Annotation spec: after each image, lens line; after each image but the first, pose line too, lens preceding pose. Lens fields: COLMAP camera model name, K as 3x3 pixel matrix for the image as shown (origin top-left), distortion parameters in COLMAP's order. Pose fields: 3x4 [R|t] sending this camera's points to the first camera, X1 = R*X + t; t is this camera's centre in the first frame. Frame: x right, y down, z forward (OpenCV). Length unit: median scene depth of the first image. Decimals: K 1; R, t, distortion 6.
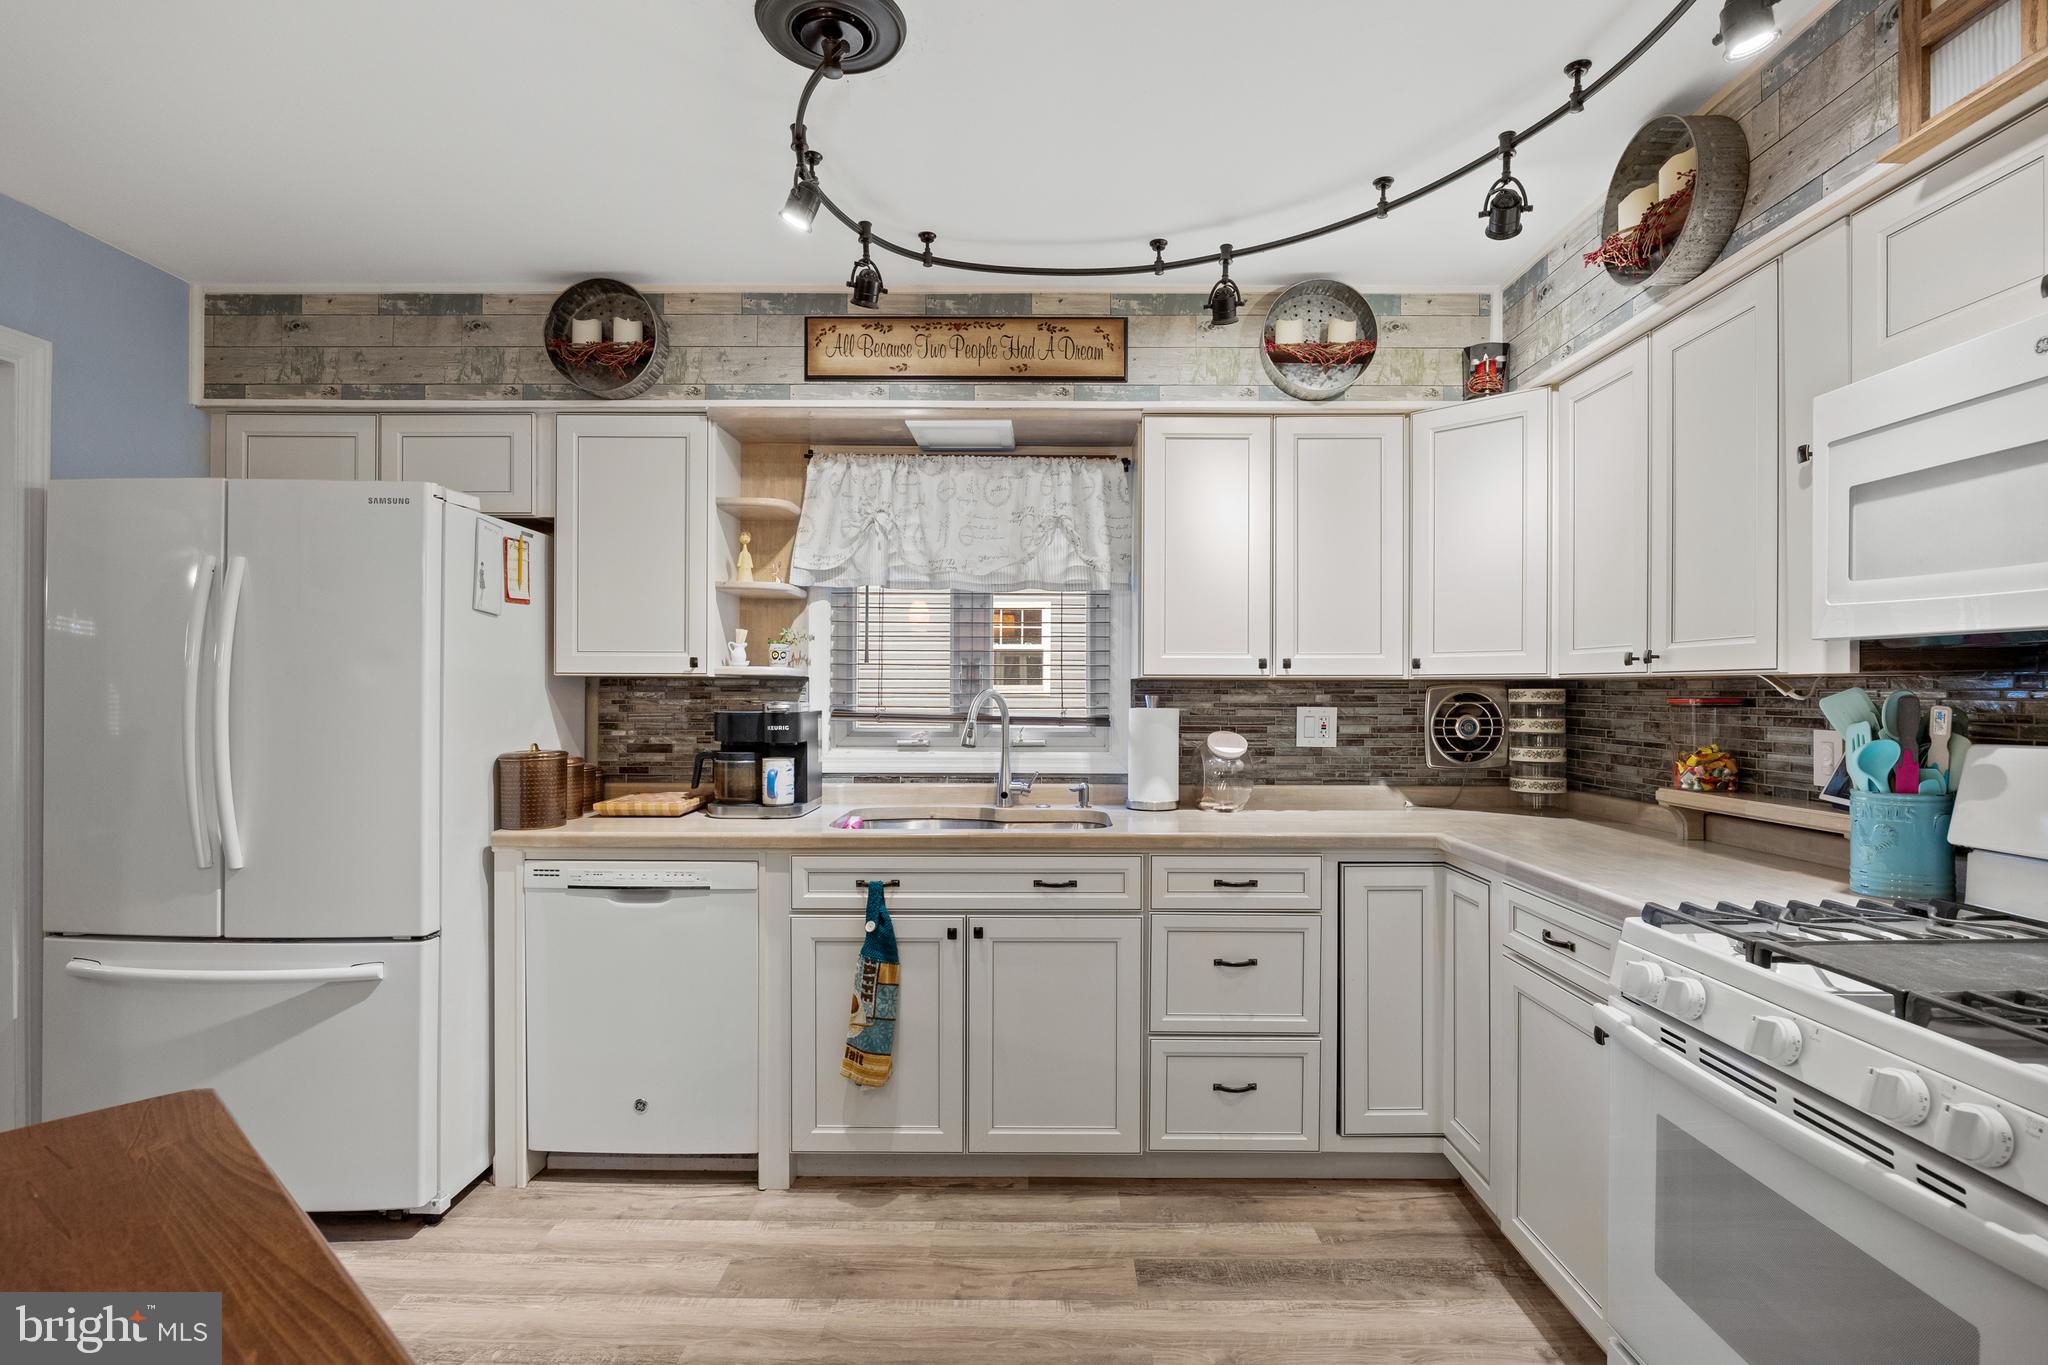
lens RADIAL K [[986.2, 0, 1033.0], [0, 986.2, 692.3], [0, 0, 1]] dist [-0.010514, 0.000087]
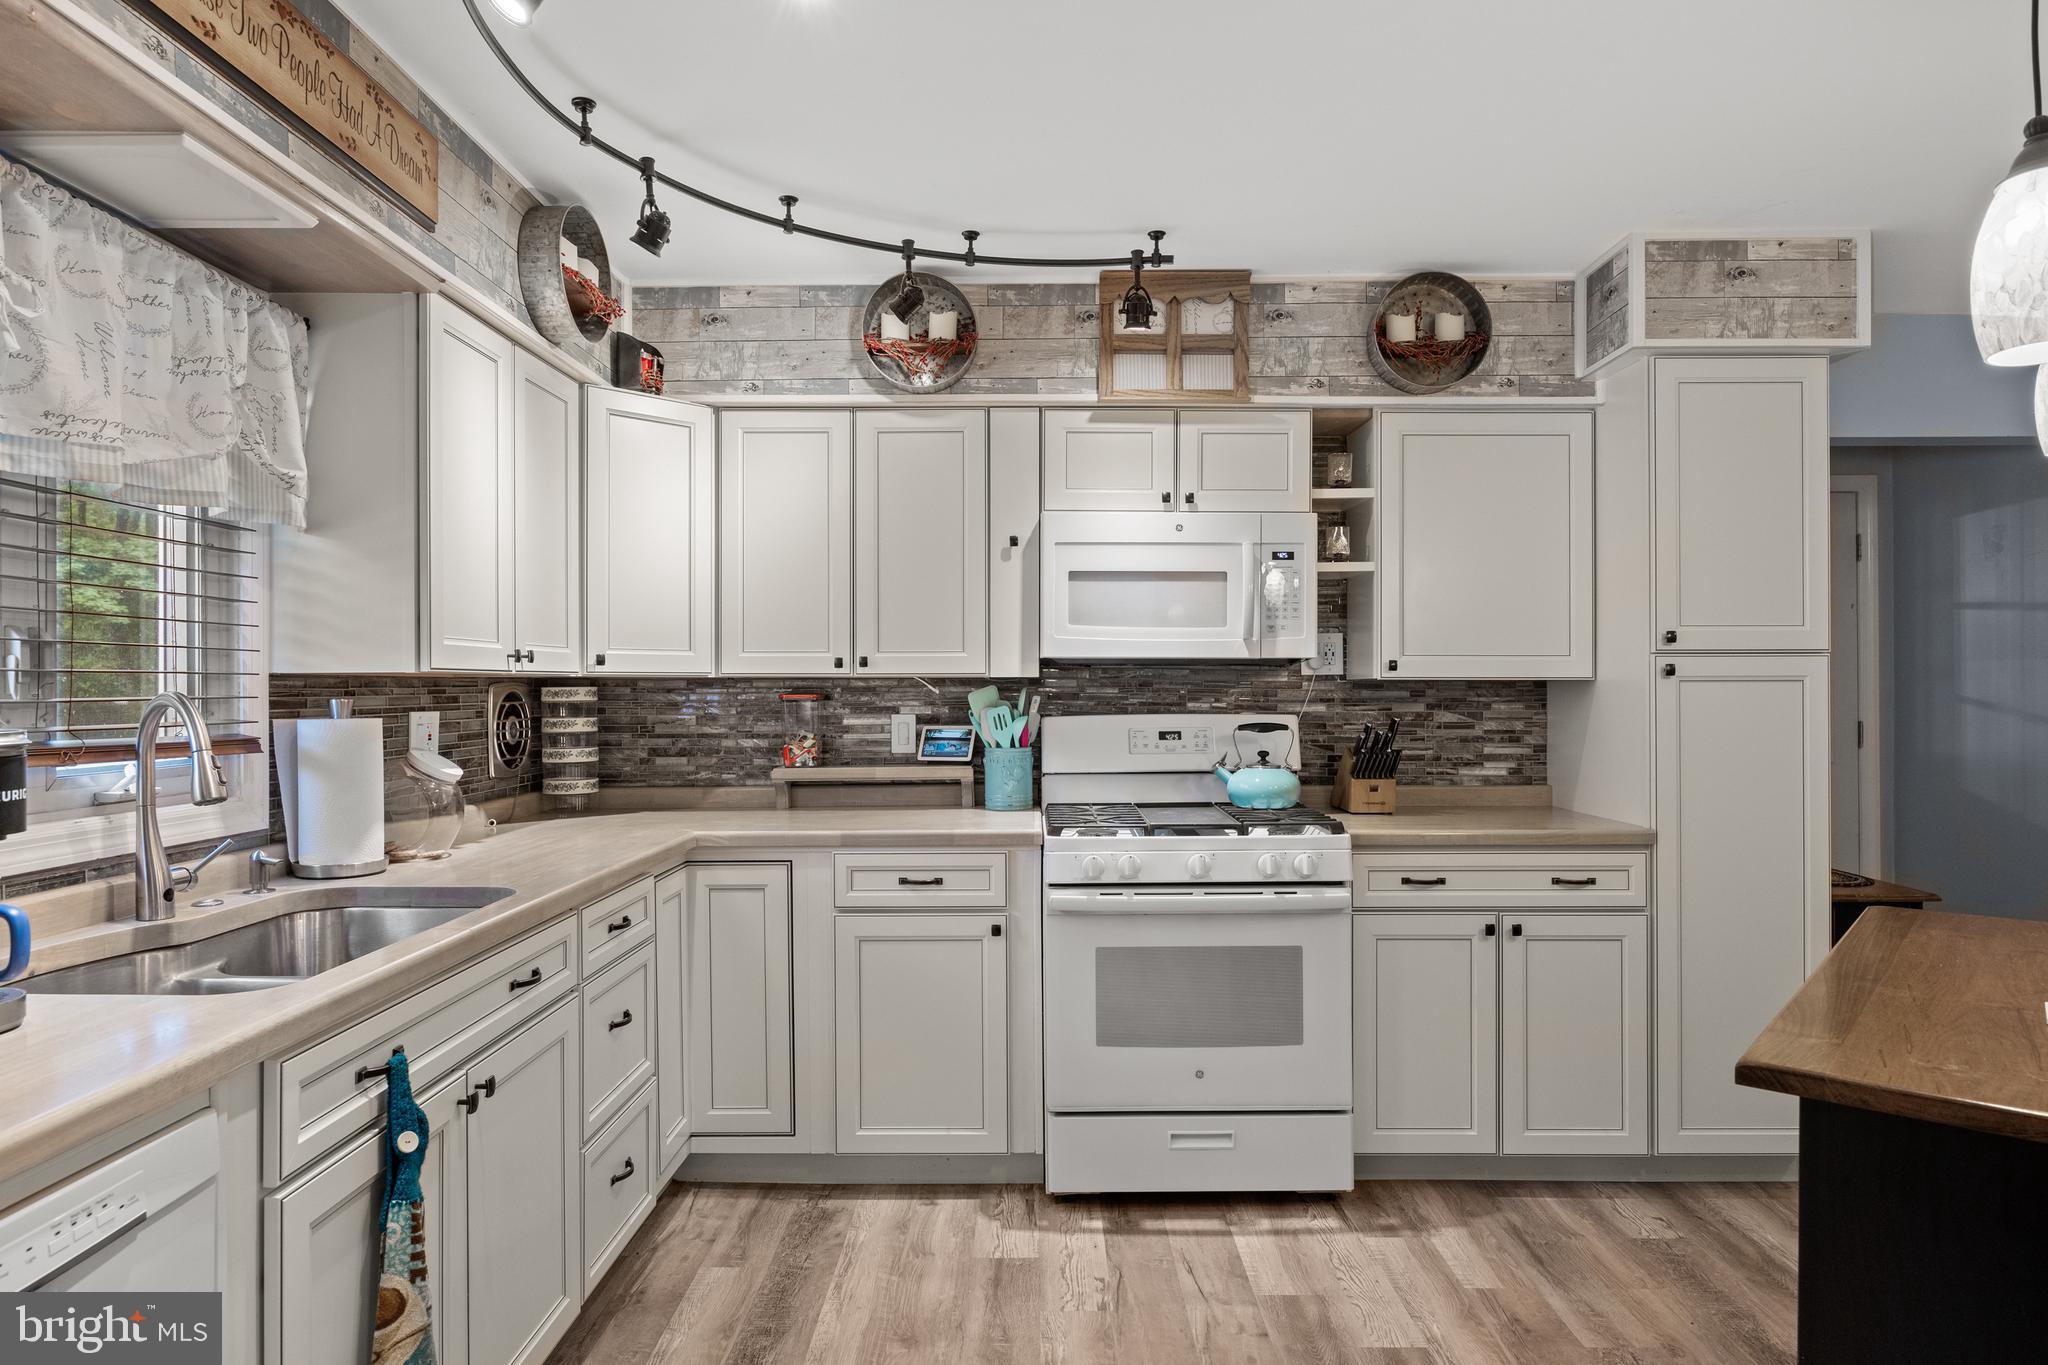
lens RADIAL K [[1191.3, 0, 1029.8], [0, 1191.3, 685.2], [0, 0, 1]] dist [-0.011007, 0.002432]
pose [[-0.005478, -0.001110, 0.999984, -0.737346], [0.005413, 0.999985, 0.001140, -0.004791], [-0.999970, 0.005419, -0.005472, 0.615852]]
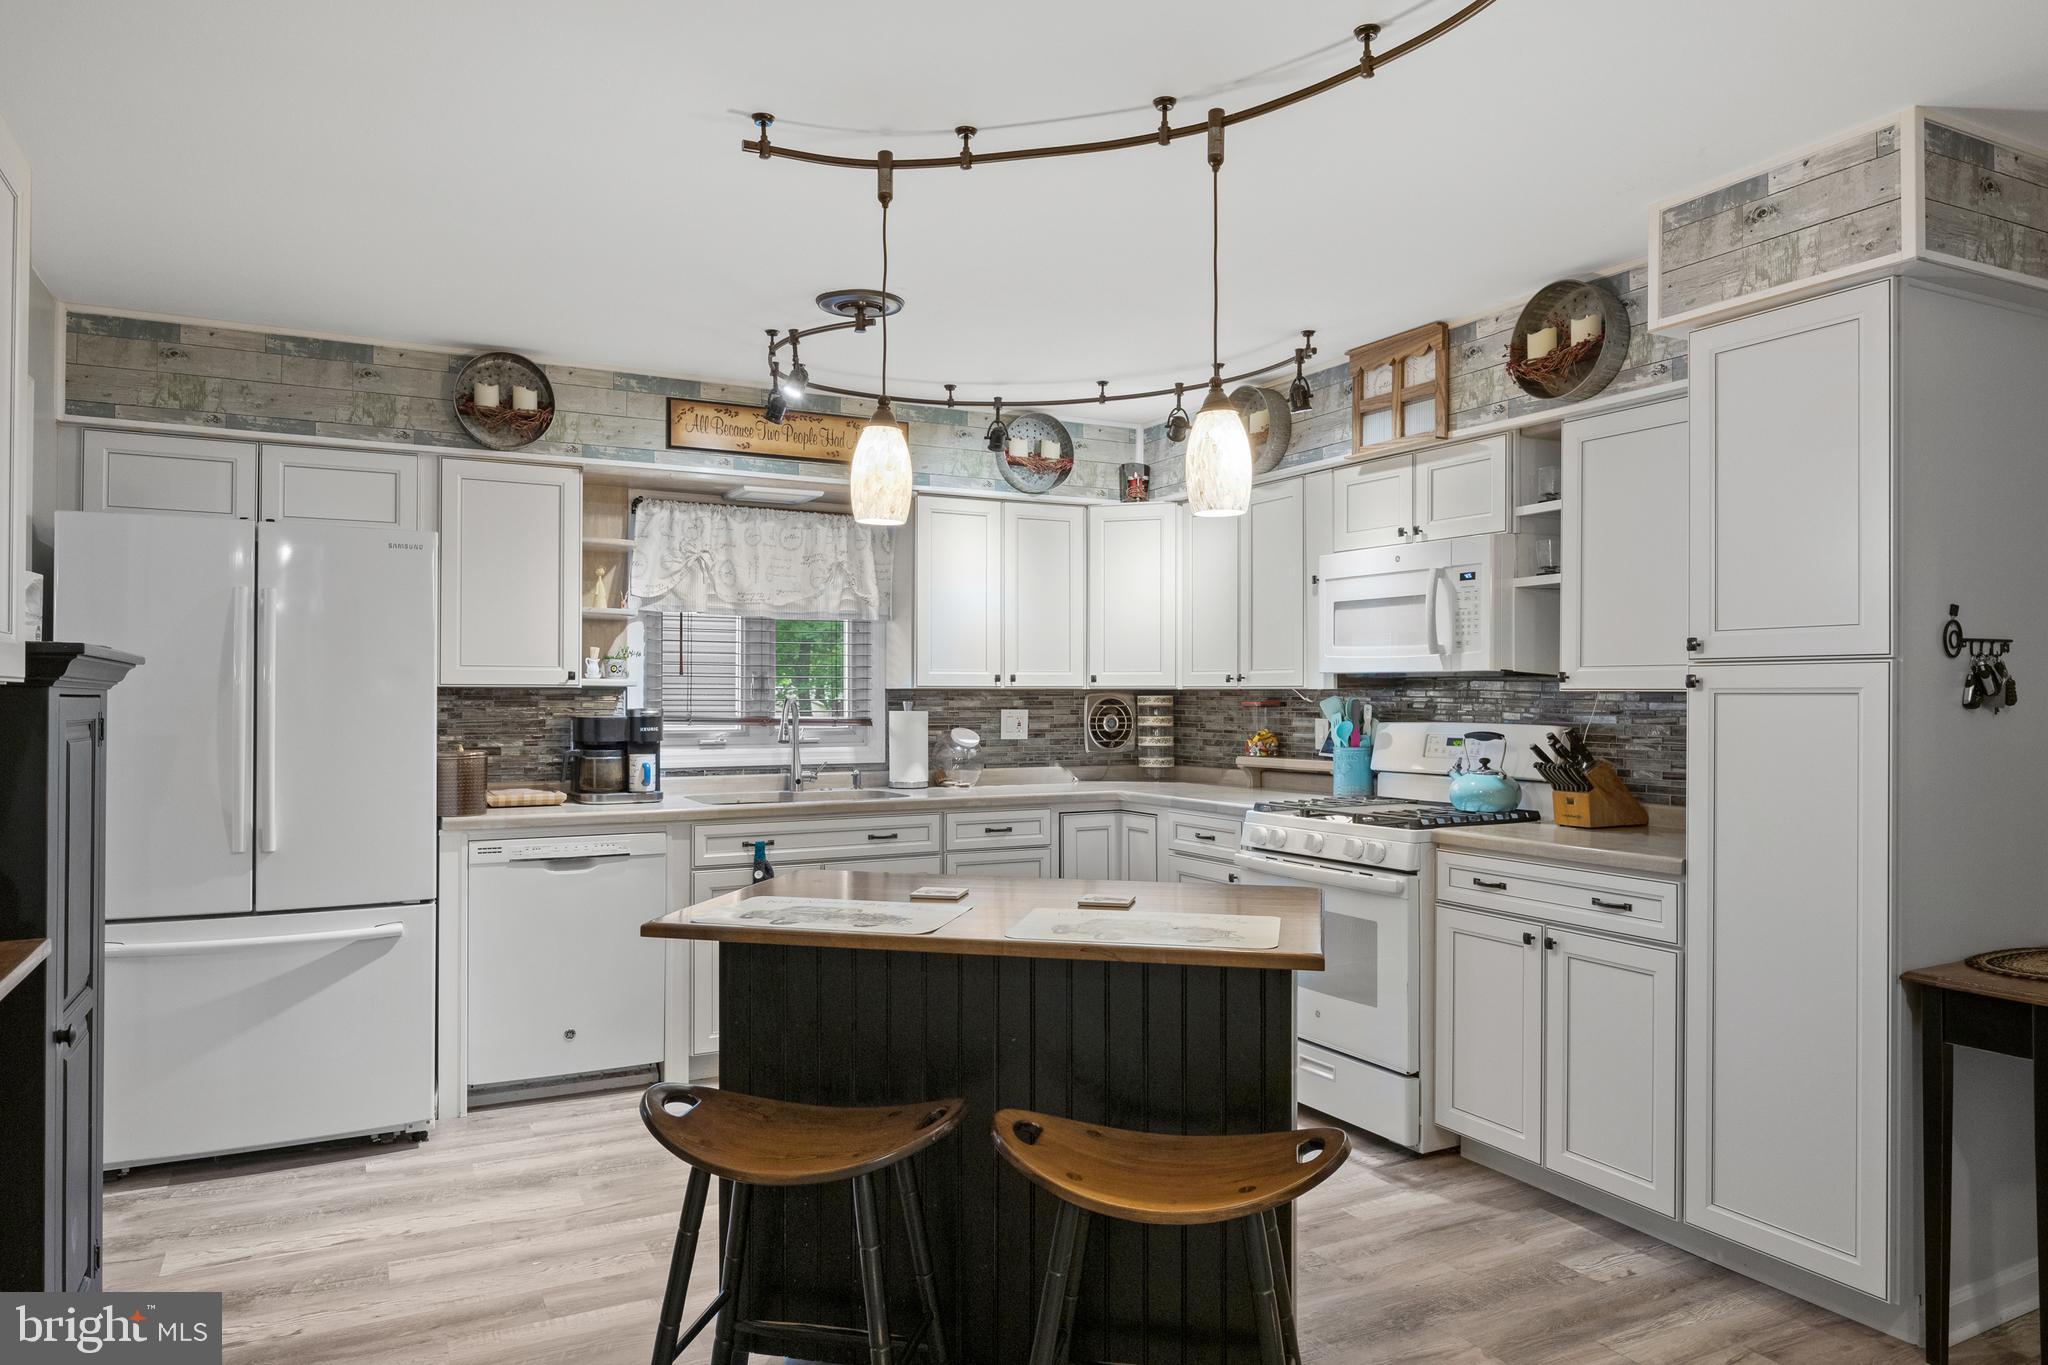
lens RADIAL K [[1345.7, 0, 1021.5], [0, 1345.7, 683.3], [0, 0, 1]] dist [-0.002685, -0.002495]
pose [[0.883938, 0.001568, 0.467601, -0.649163], [0.003229, 0.999950, -0.009456, -0.003965], [-0.467592, 0.009868, 0.883889, -0.725411]]
